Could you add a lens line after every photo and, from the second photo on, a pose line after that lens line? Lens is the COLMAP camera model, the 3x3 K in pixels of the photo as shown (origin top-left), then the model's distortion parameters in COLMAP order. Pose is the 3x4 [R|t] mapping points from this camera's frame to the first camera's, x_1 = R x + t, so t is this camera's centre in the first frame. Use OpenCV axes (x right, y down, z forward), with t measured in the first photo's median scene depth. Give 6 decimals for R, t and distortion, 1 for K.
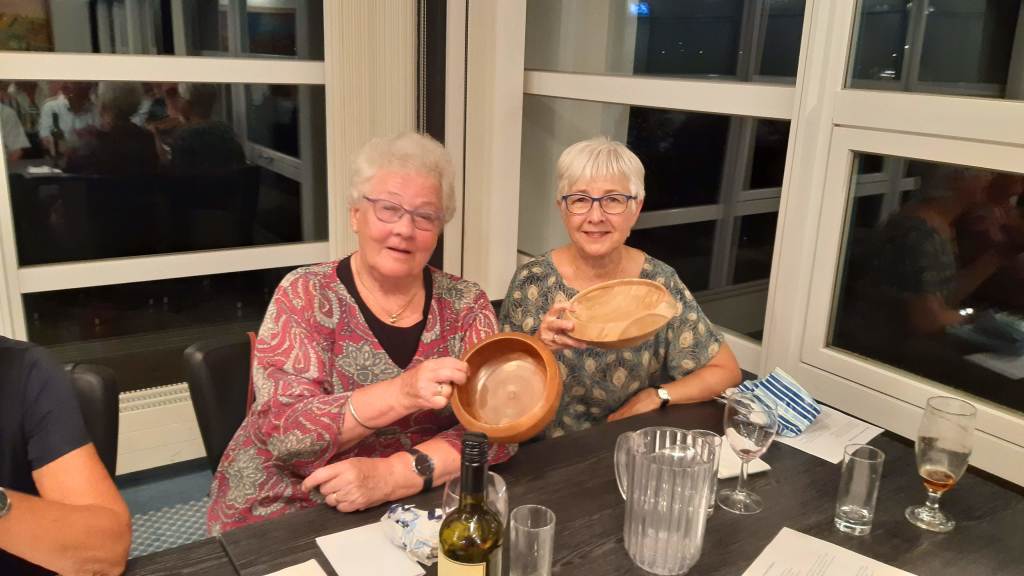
lens RADIAL K [[831.8, 0, 512.0], [0, 831.8, 289.1], [0, 0, 1]] dist [0.024858, -0.113797]
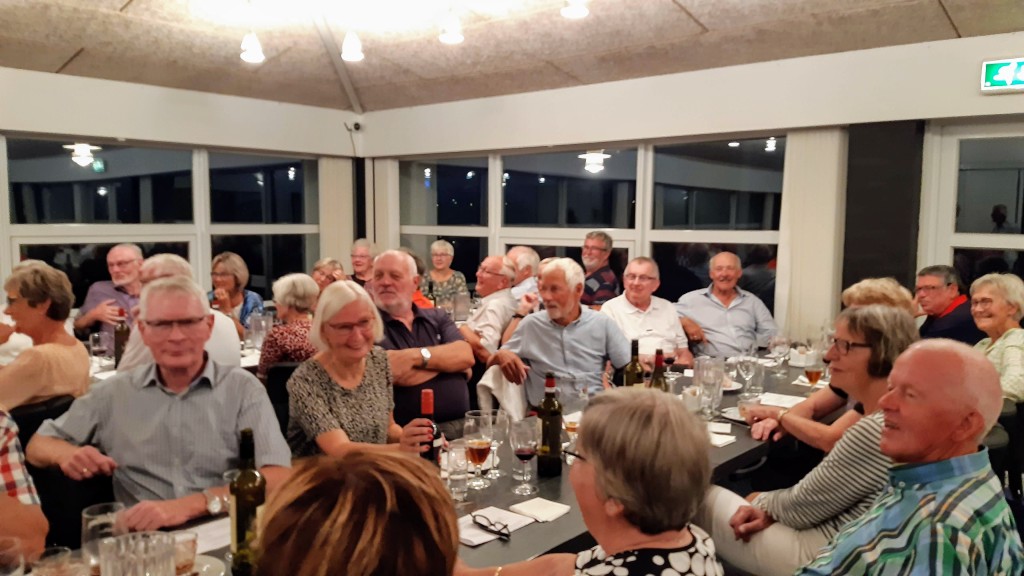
lens RADIAL K [[831.8, 0, 512.4], [0, 831.8, 289.1], [0, 0, 1]] dist [0.024858, -0.113797]
pose [[0.960222, -0.052986, 0.274165, -0.526690], [0.100951, 0.981295, -0.163917, 0.587848], [-0.260351, 0.185074, 0.947610, -2.259765]]
